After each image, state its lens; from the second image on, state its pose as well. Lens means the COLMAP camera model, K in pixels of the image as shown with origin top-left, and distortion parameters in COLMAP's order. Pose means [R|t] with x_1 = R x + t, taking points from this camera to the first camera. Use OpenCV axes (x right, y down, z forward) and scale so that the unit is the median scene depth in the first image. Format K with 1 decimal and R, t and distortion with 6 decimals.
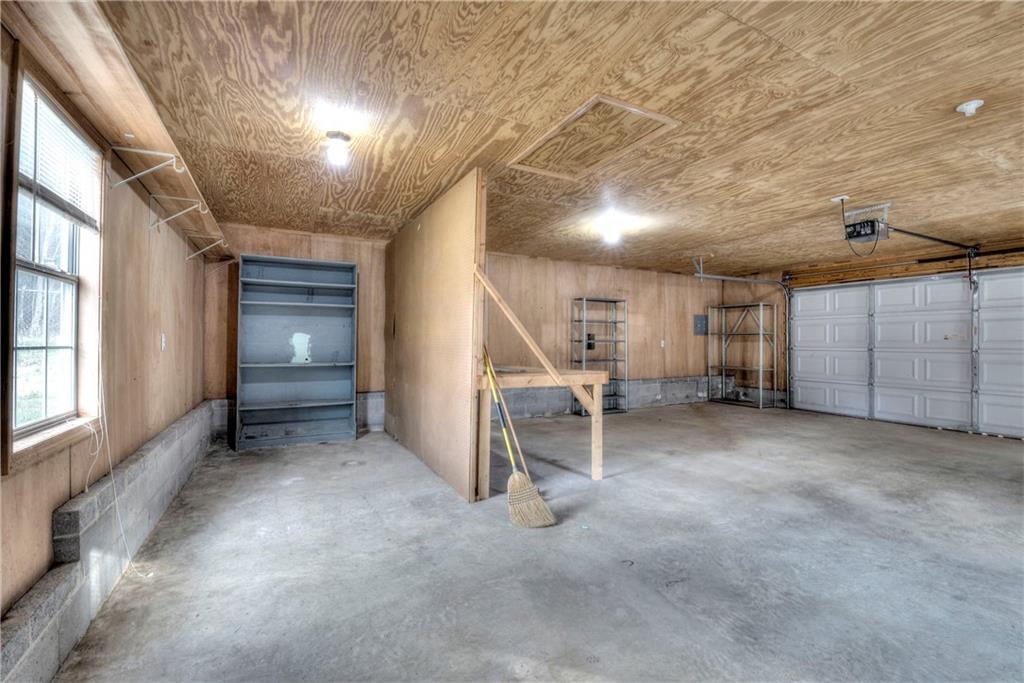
lens RADIAL K [[438.0, 0, 519.9], [0, 438.0, 339.5], [0, 0, 1]] dist [0.002874, -0.003413]
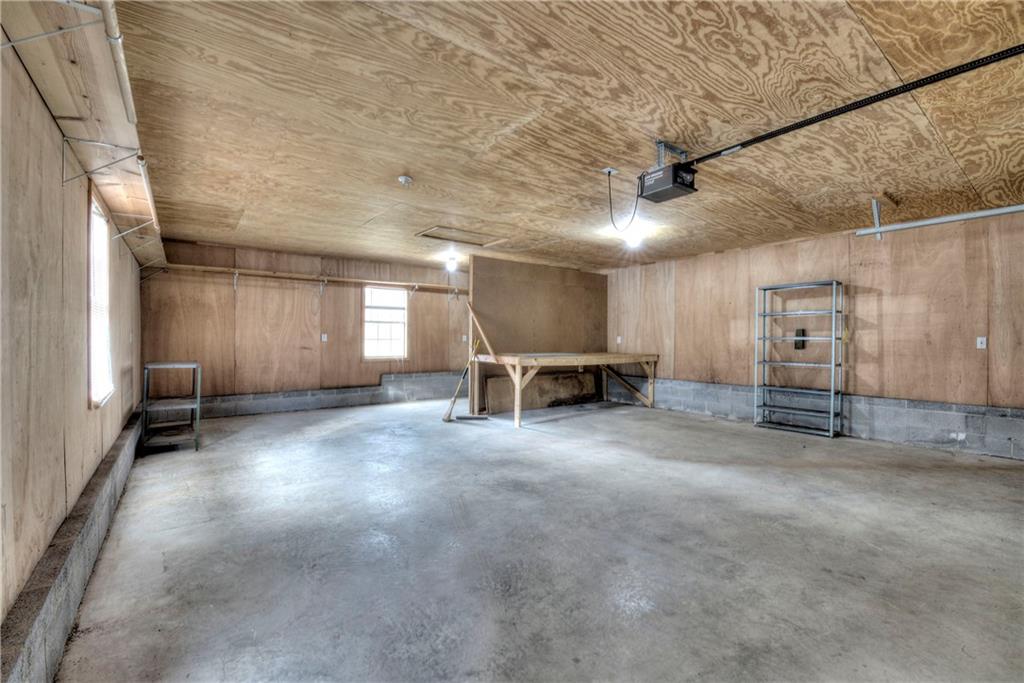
lens RADIAL K [[438.0, 0, 523.2], [0, 438.0, 341.1], [0, 0, 1]] dist [0.002874, -0.003413]
pose [[0.163520, 0.002004, -0.986538, 1.710685], [0.000745, 0.999997, 0.002155, 0.012586], [0.986540, -0.001088, 0.163518, 0.761220]]
